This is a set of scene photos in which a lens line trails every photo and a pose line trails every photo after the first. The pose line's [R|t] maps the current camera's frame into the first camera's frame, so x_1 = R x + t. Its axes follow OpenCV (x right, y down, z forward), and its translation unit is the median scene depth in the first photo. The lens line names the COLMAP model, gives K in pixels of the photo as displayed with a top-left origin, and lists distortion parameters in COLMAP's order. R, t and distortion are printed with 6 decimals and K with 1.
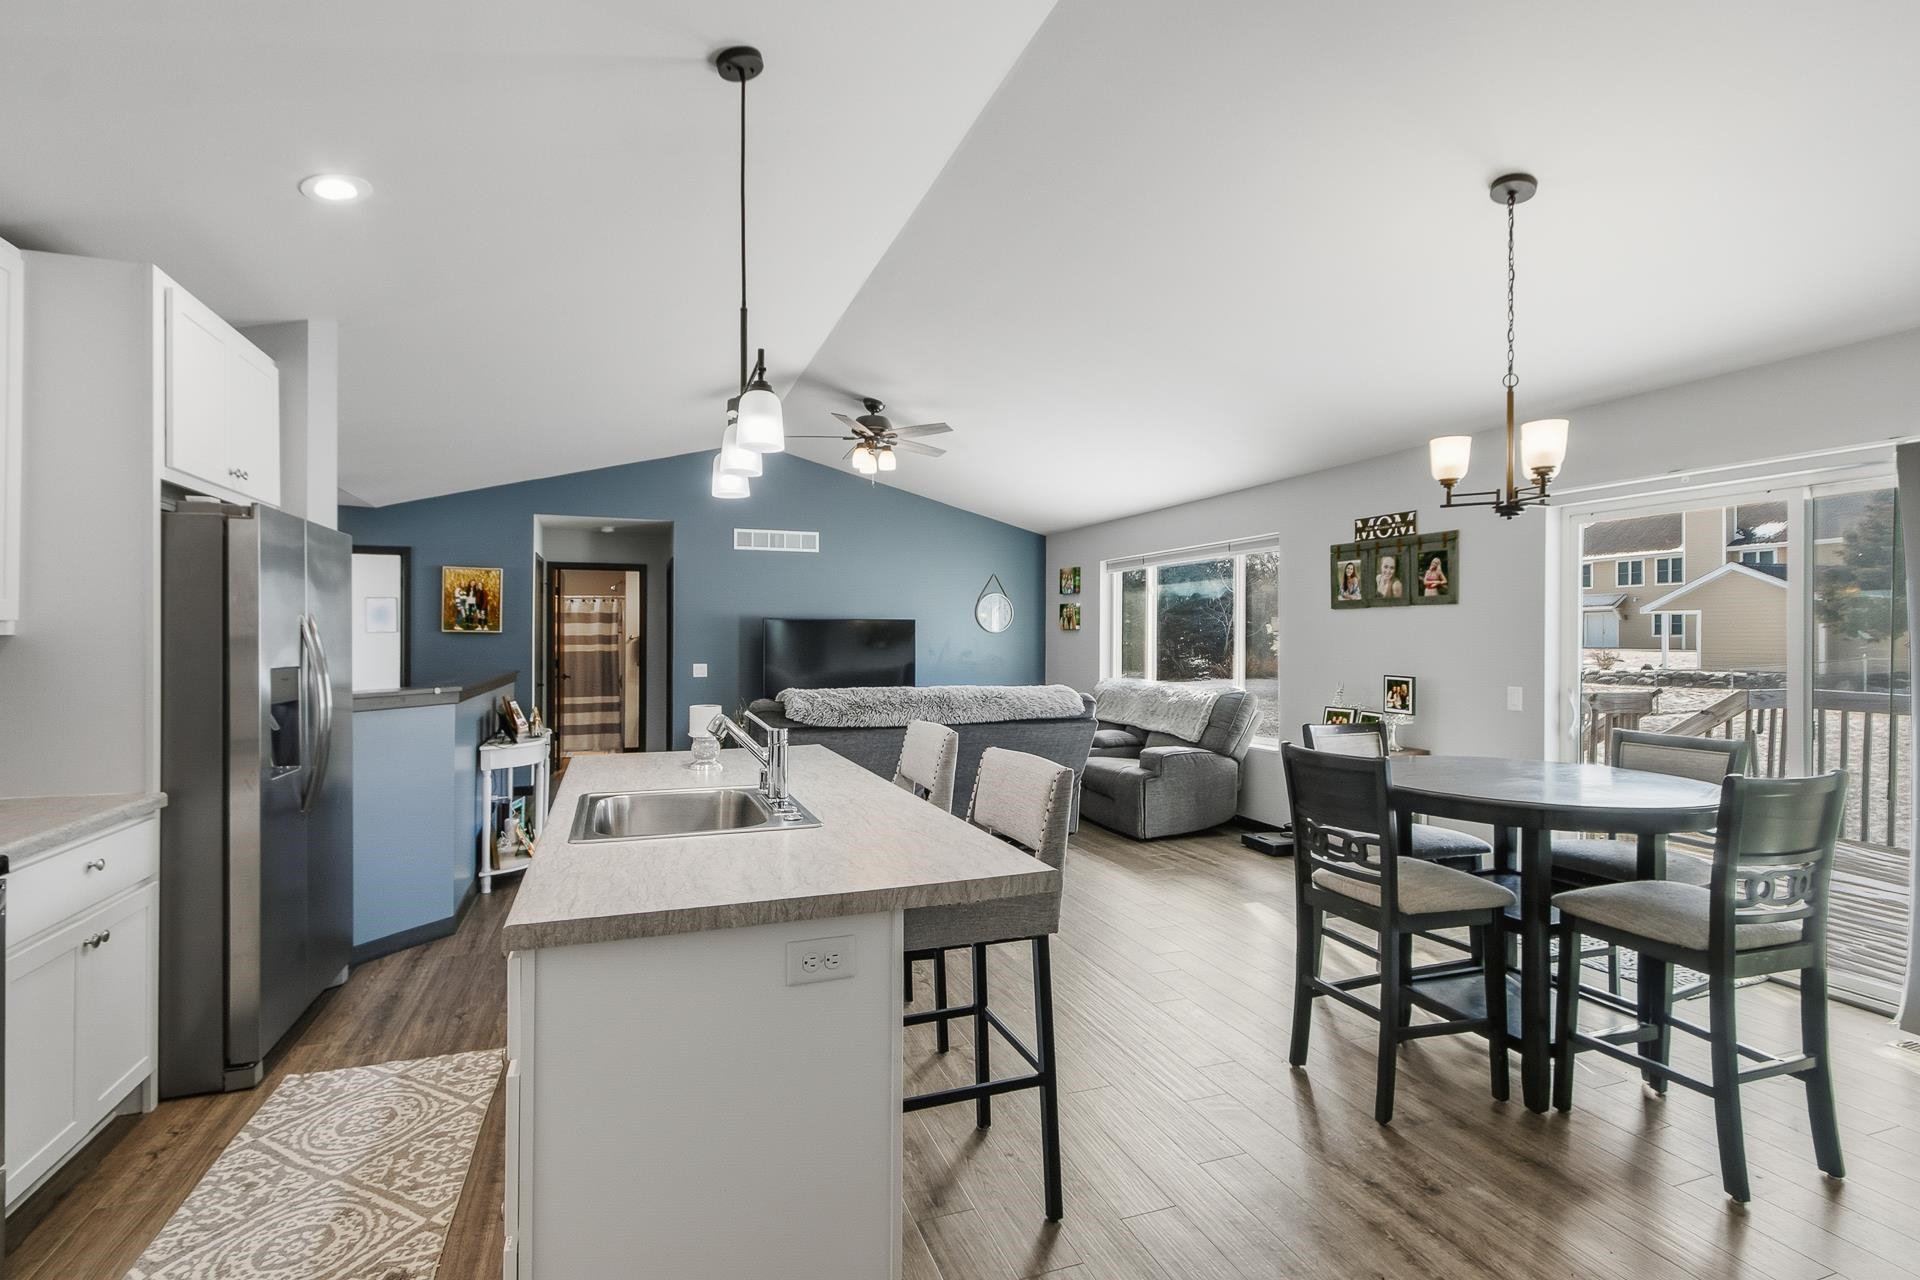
lens RADIAL K [[901.5, 0, 951.9], [0, 901.5, 635.0], [0, 0, 1]] dist [-0.000580, 0.000601]
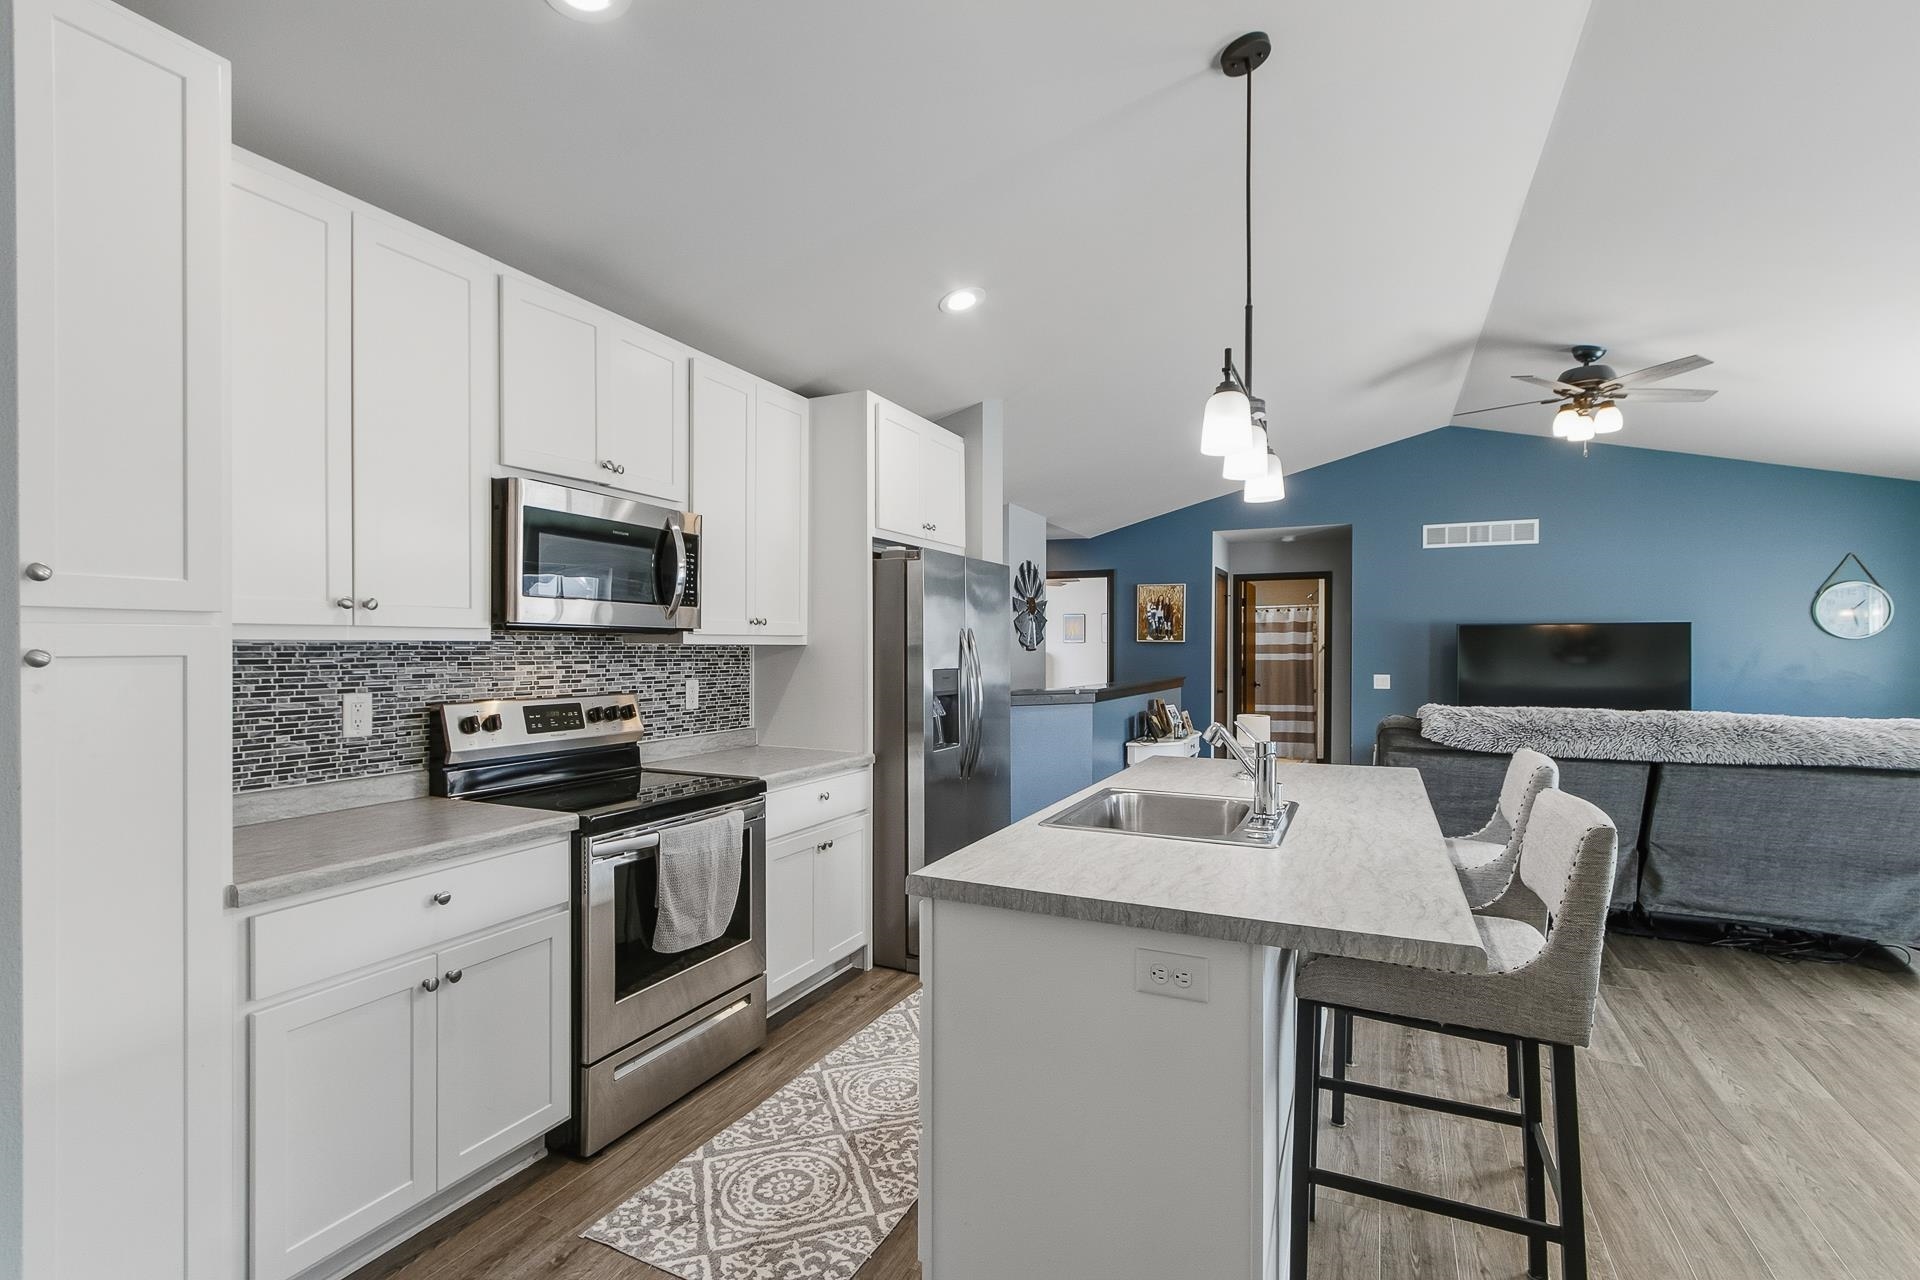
lens RADIAL K [[887.7, 0, 918.7], [0, 887.7, 651.0], [0, 0, 1]] dist [0.002016, 0.000111]
pose [[0.676996, 0.002841, -0.735981, 0.090947], [0.002668, 0.999977, 0.006315, 0.000552], [0.735982, -0.006239, 0.676972, 0.035845]]
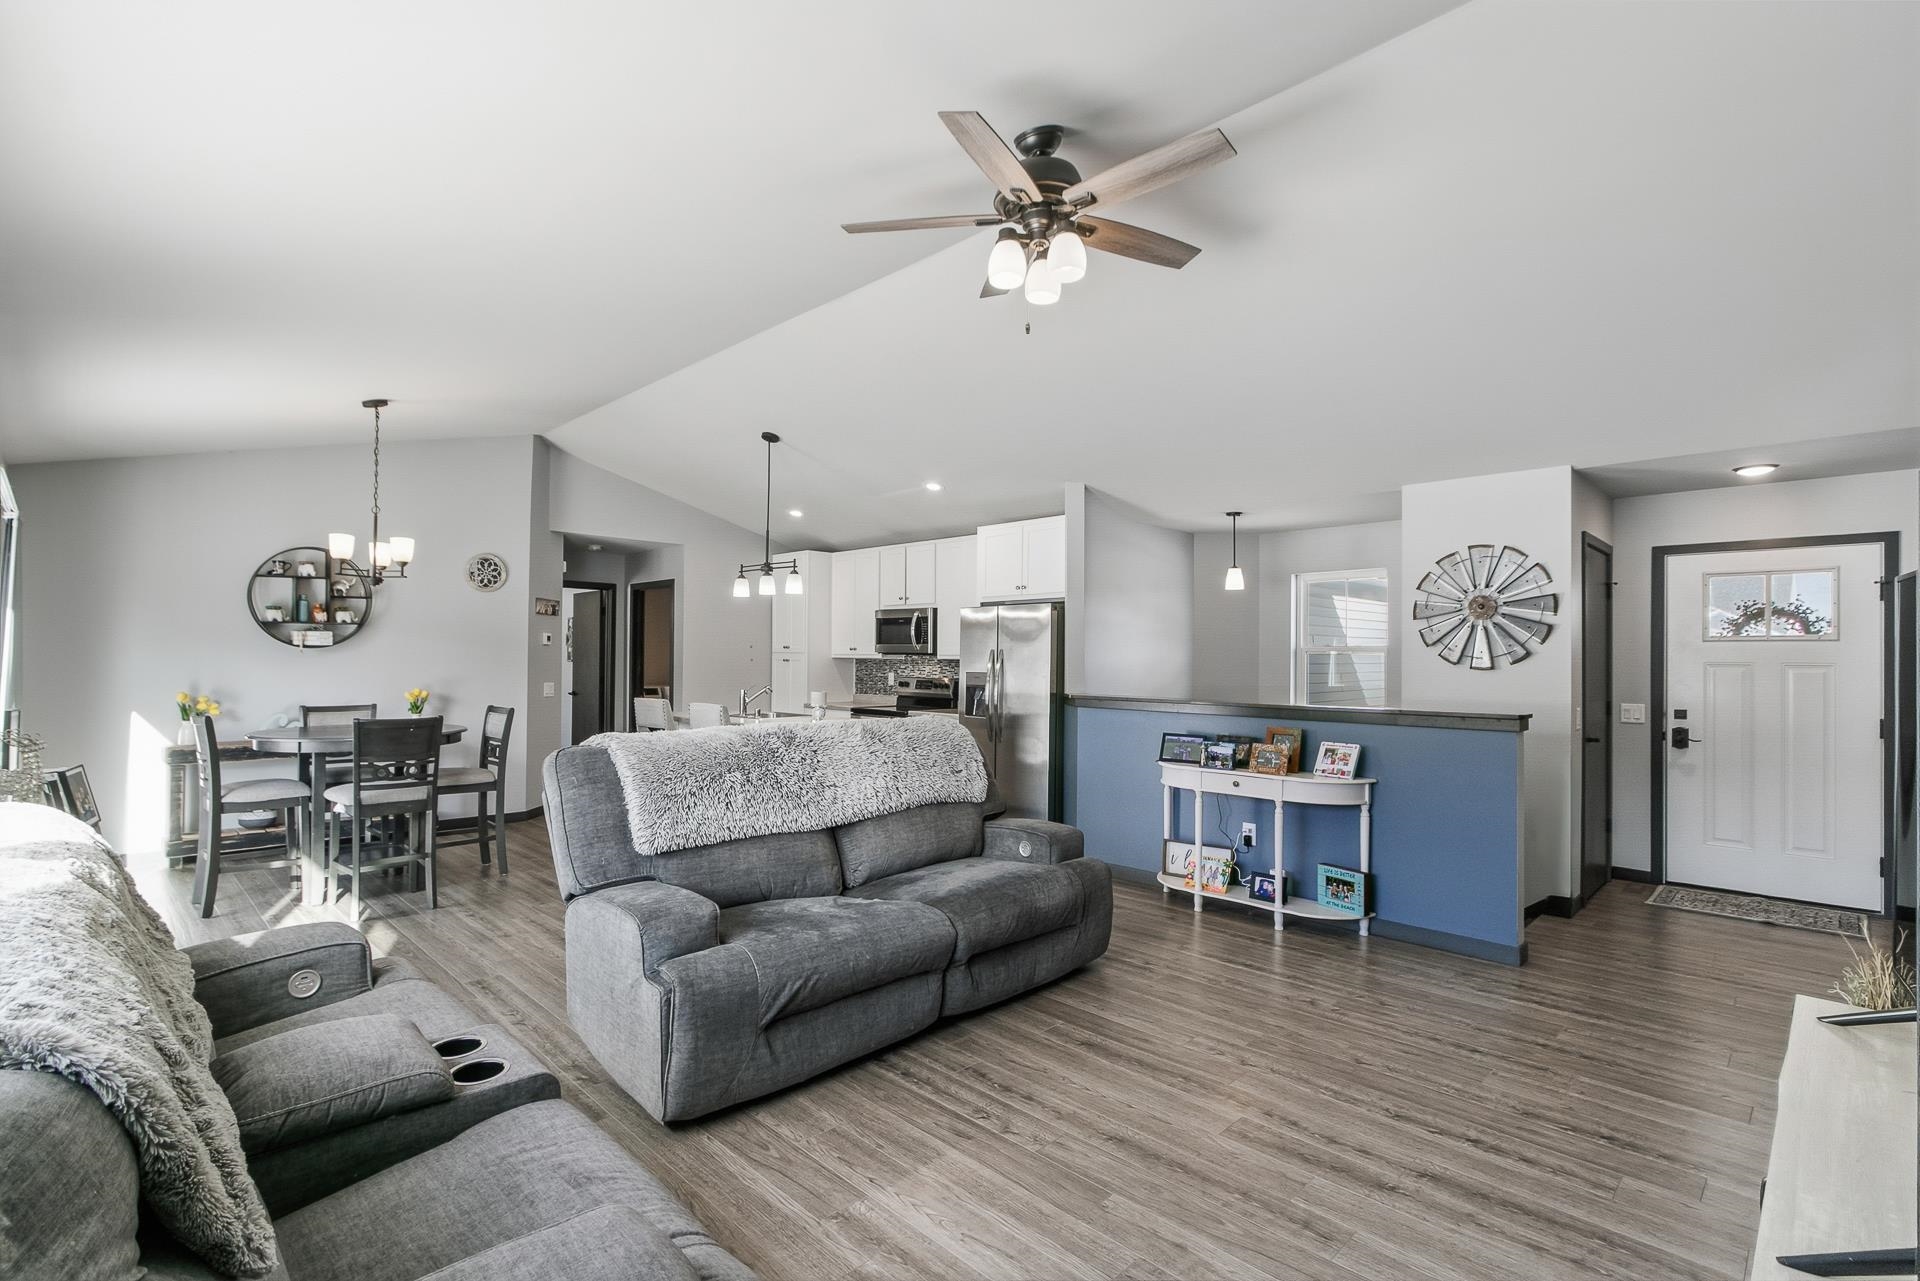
lens RADIAL K [[902.4, 0, 922.7], [0, 902.4, 650.1], [0, 0, 1]] dist [0.000352, -0.000710]
pose [[-0.915897, -0.013464, -0.401187, 0.140998], [-0.008904, 0.999873, -0.013229, 0.005402], [0.401314, -0.008545, -0.915901, 1.408565]]
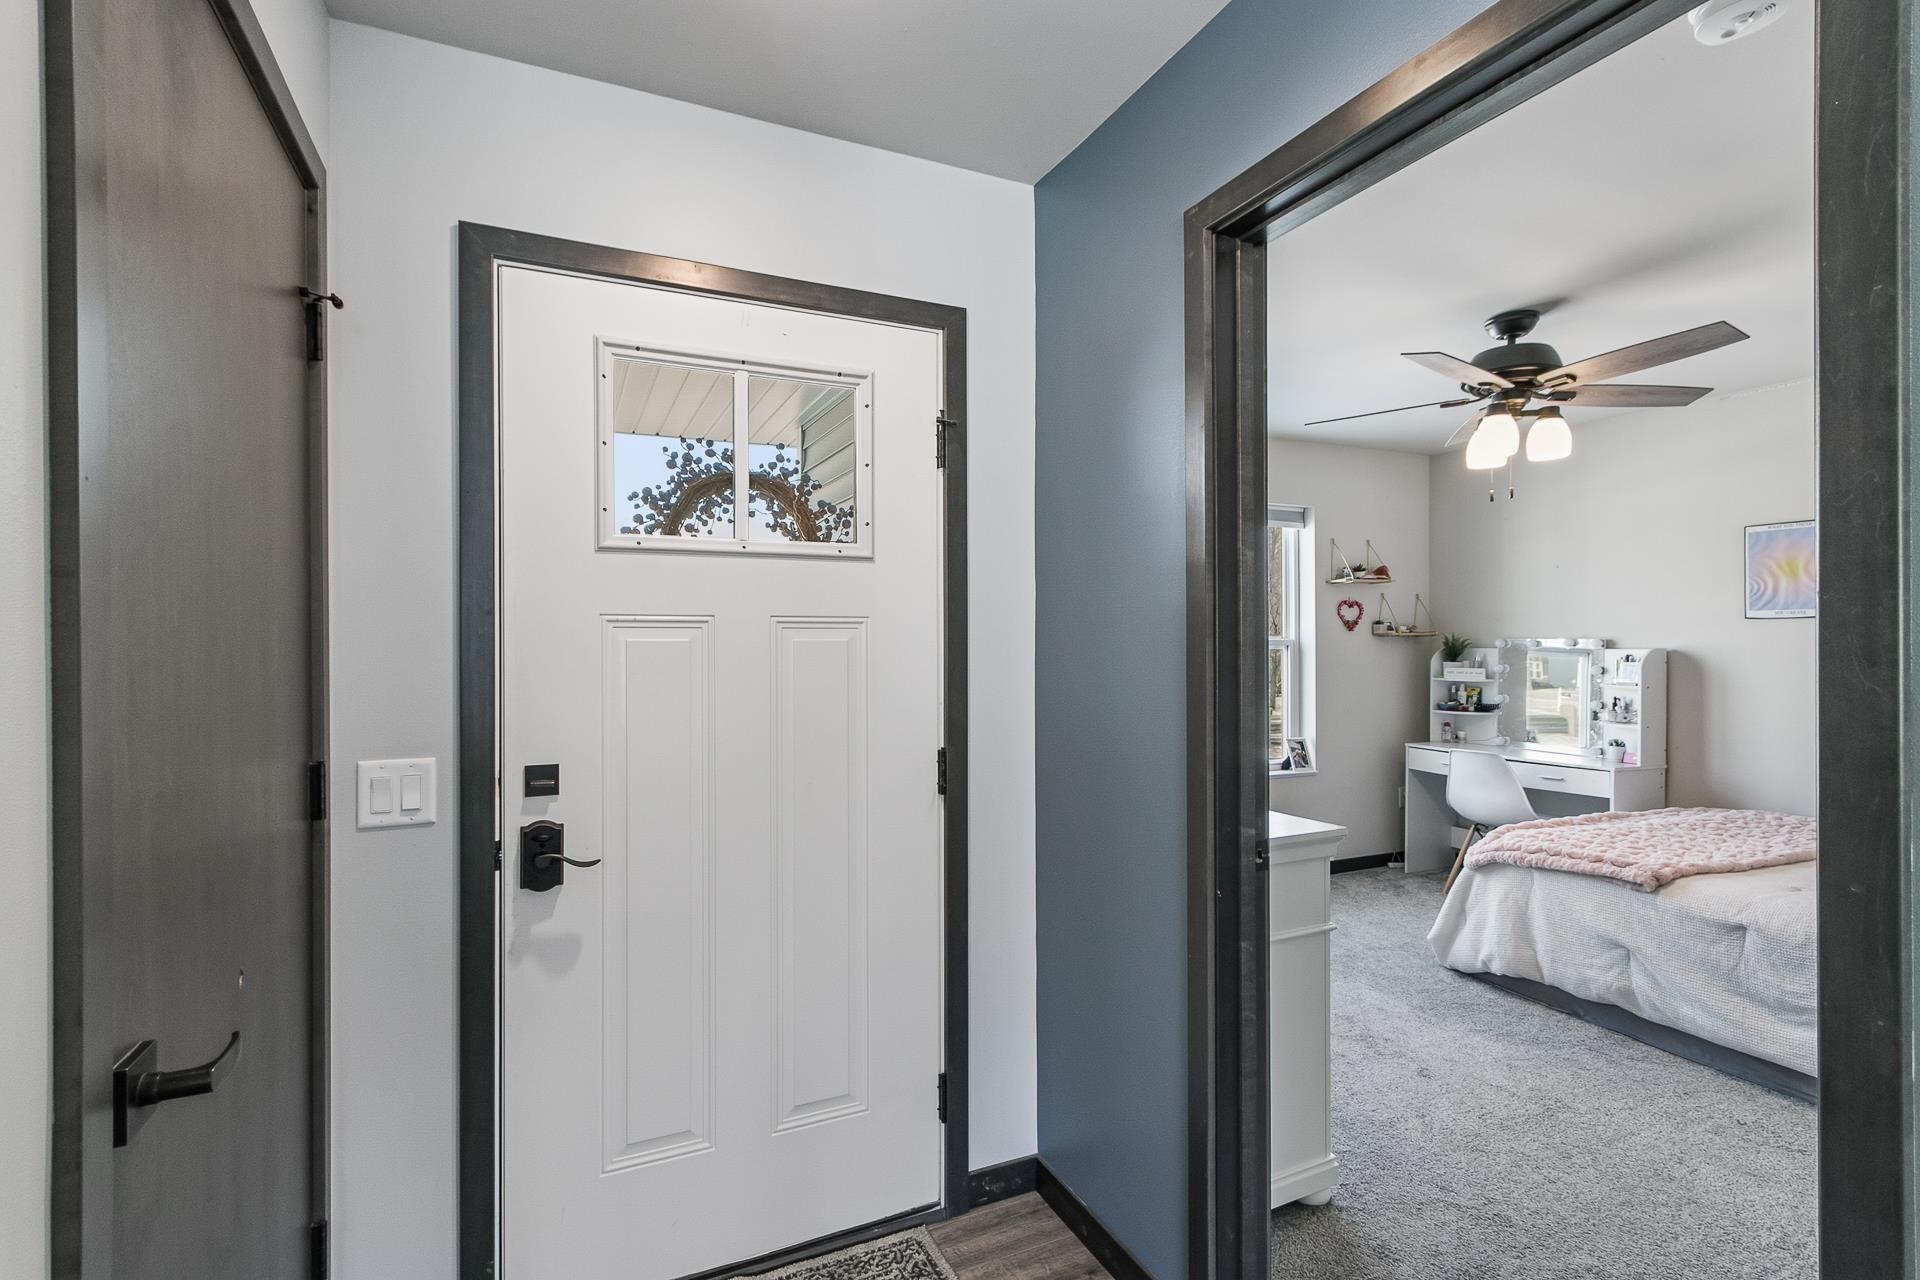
lens RADIAL K [[895.5, 0, 940.9], [0, 895.5, 641.0], [0, 0, 1]] dist [0.001087, -0.000085]
pose [[0.057370, 0.002025, -0.998351, -0.577075], [0.005304, 0.999983, 0.002333, 0.007301], [0.998339, -0.005429, 0.057358, 1.022893]]
